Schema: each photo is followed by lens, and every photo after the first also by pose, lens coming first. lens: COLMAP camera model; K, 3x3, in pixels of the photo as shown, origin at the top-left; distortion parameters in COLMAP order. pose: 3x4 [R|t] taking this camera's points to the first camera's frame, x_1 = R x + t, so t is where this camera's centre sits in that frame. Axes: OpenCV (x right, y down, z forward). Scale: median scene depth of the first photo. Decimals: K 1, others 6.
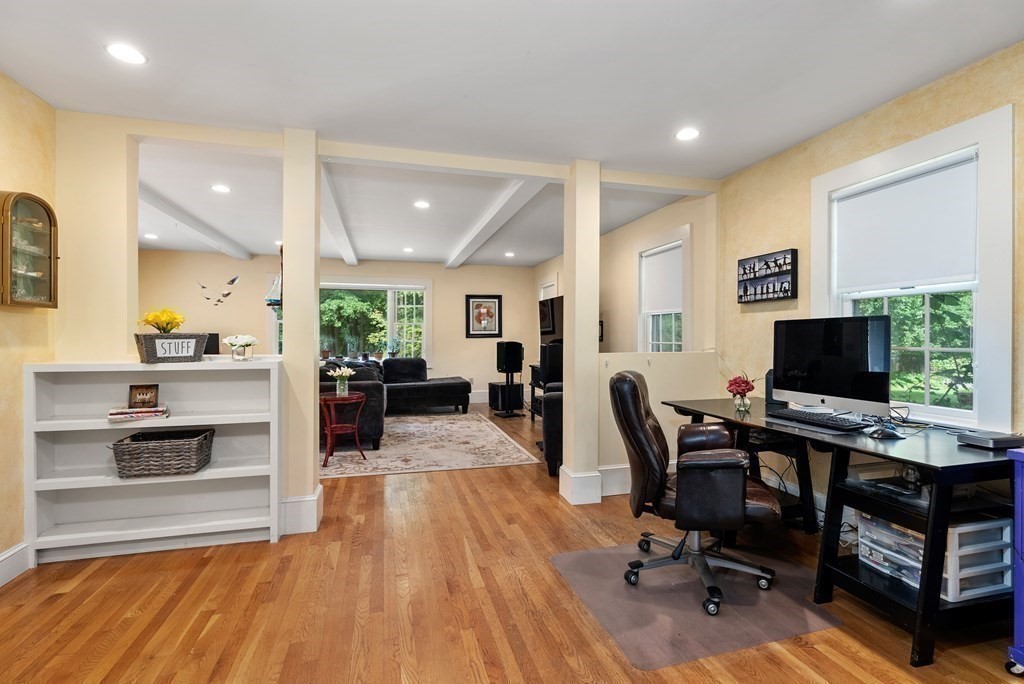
lens RADIAL K [[481.5, 0, 512.5], [0, 481.5, 339.0], [0, 0, 1]] dist [-0.002157, -0.000215]
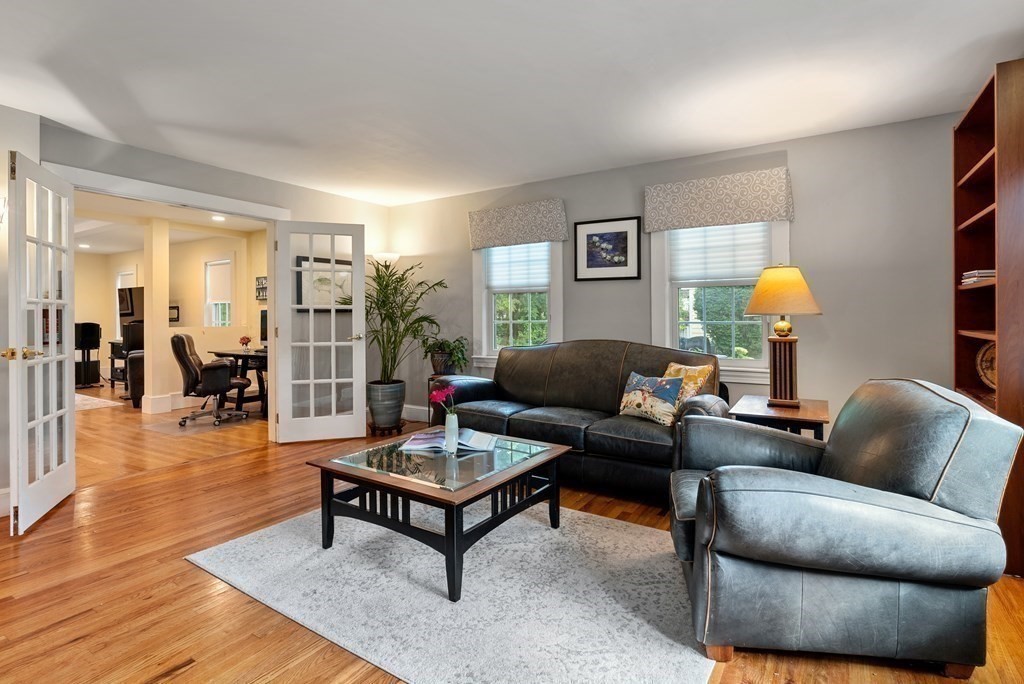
lens RADIAL K [[497.5, 0, 509.2], [0, 497.5, 317.9], [0, 0, 1]] dist [-0.013303, -0.000558]
pose [[0.733513, -0.006026, 0.679649, -0.079128], [0.009458, 0.999954, -0.001342, 0.005534], [-0.679610, 0.007412, 0.733536, -0.684683]]
